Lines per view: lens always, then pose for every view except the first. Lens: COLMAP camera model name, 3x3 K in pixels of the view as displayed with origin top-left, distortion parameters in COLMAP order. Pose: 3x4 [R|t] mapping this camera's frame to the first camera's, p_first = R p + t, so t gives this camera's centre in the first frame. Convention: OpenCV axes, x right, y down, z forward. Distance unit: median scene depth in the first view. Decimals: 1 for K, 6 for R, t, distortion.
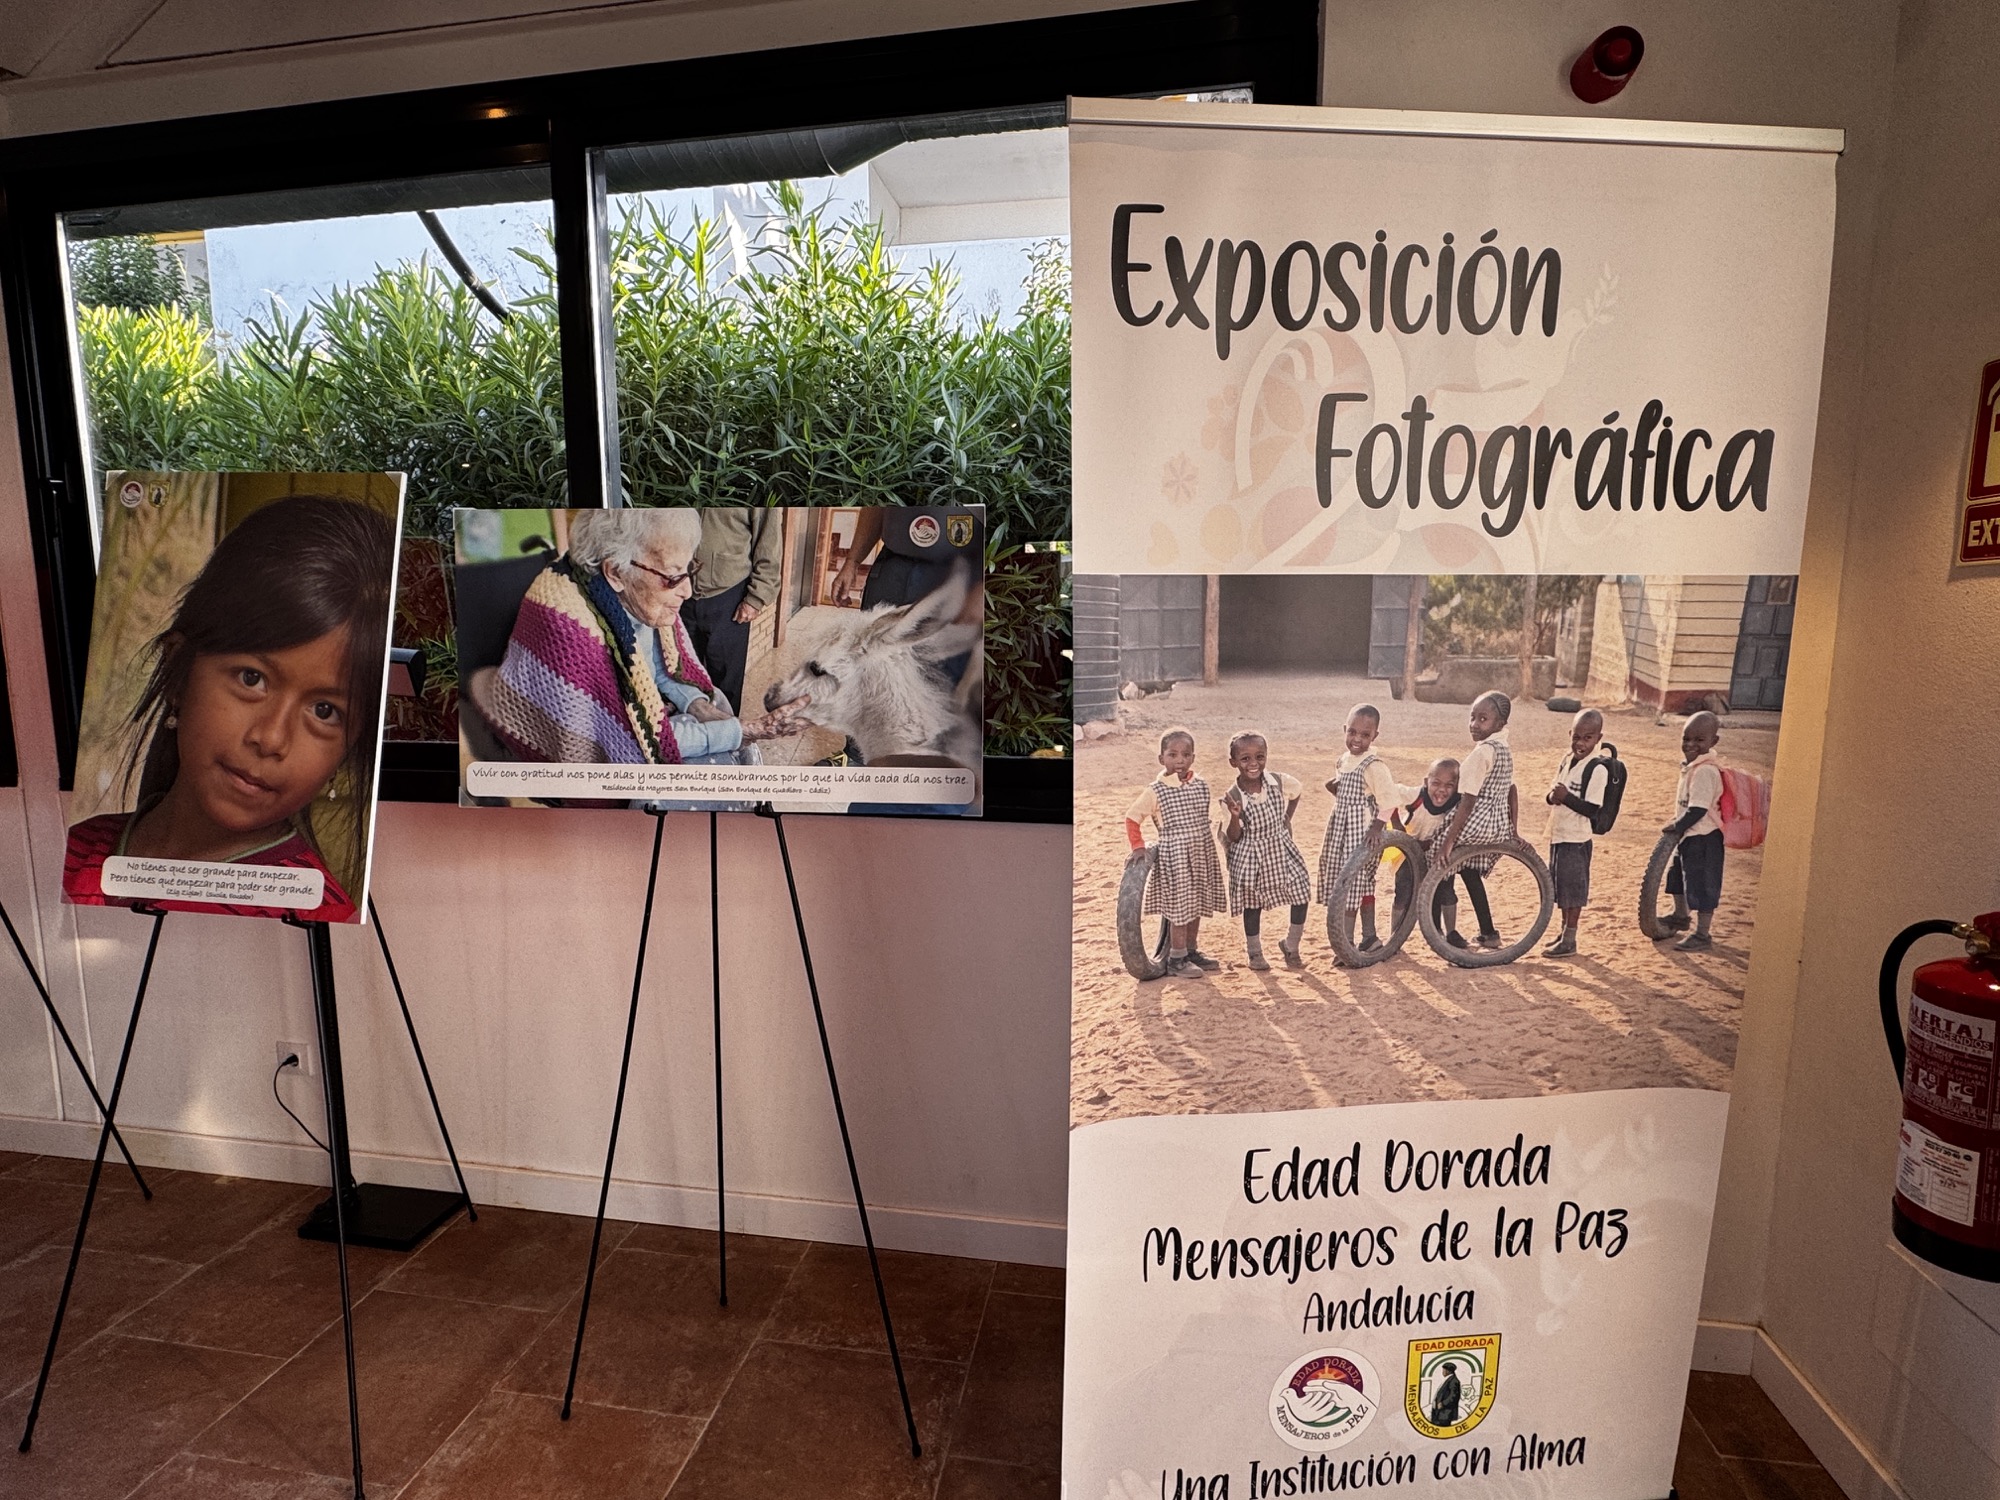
lens RADIAL K [[959.1, 0, 1006.2], [0, 959.1, 741.9], [0, 0, 1]] dist [-0.019726, 0.003872]
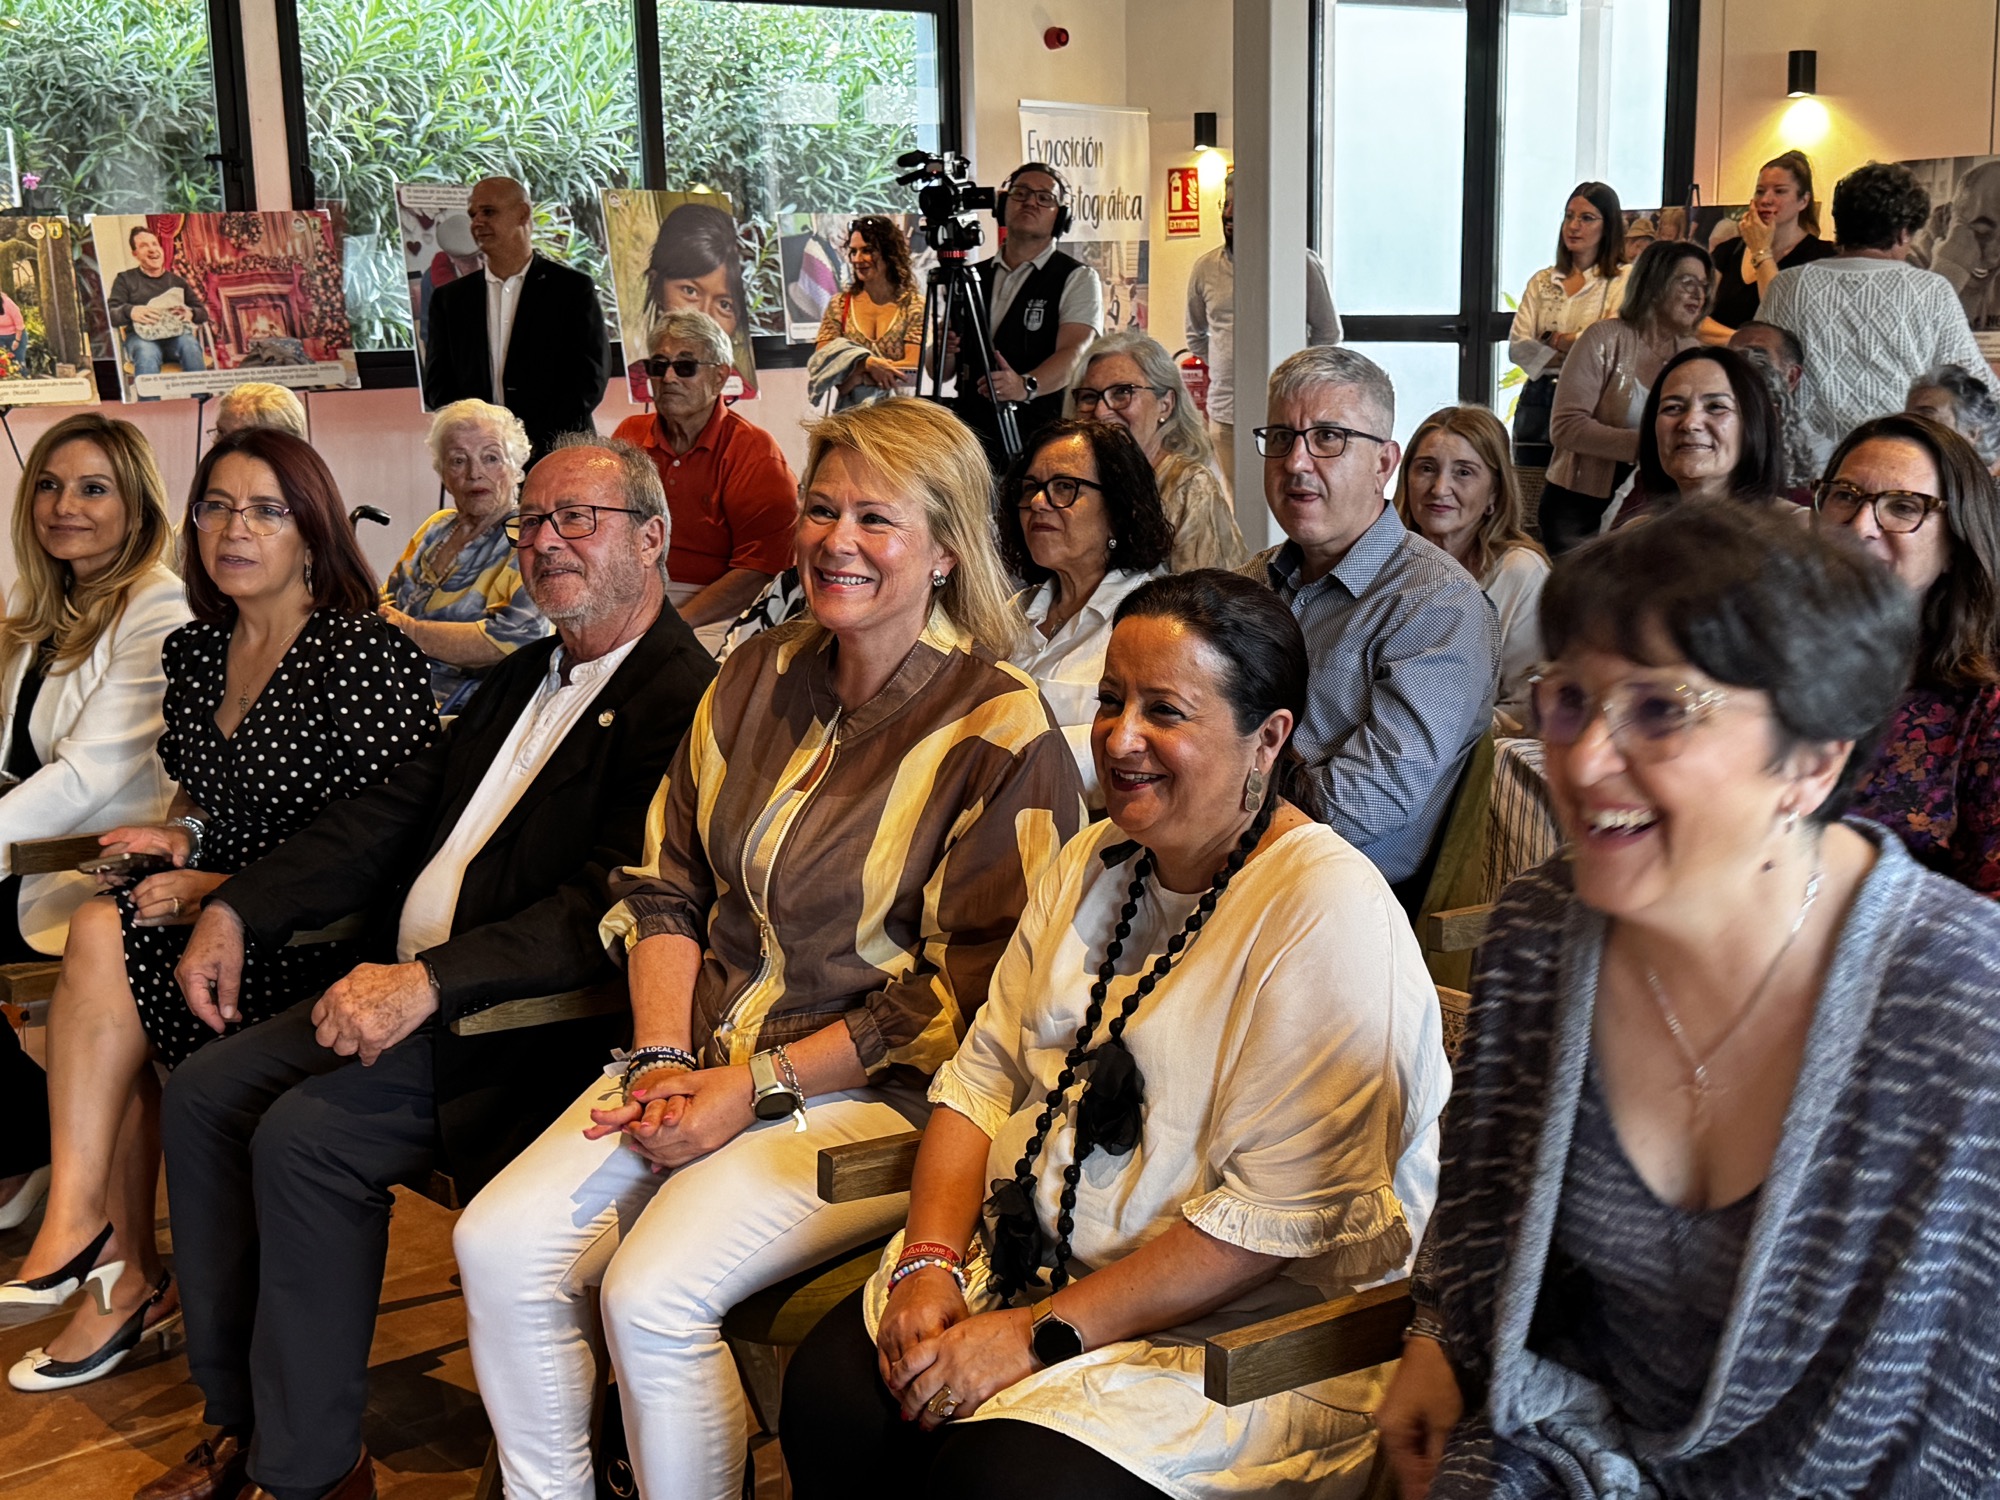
lens RADIAL K [[2537.5, 0, 999.4], [0, 2537.5, 750.9], [0, 0, 1]] dist [0.009681, 0.000000]
pose [[0.624849, -0.159717, 0.764235, -5.136799], [0.120752, 0.986844, 0.107511, 0.444122], [-0.771351, 0.025104, 0.635914, -3.277998]]
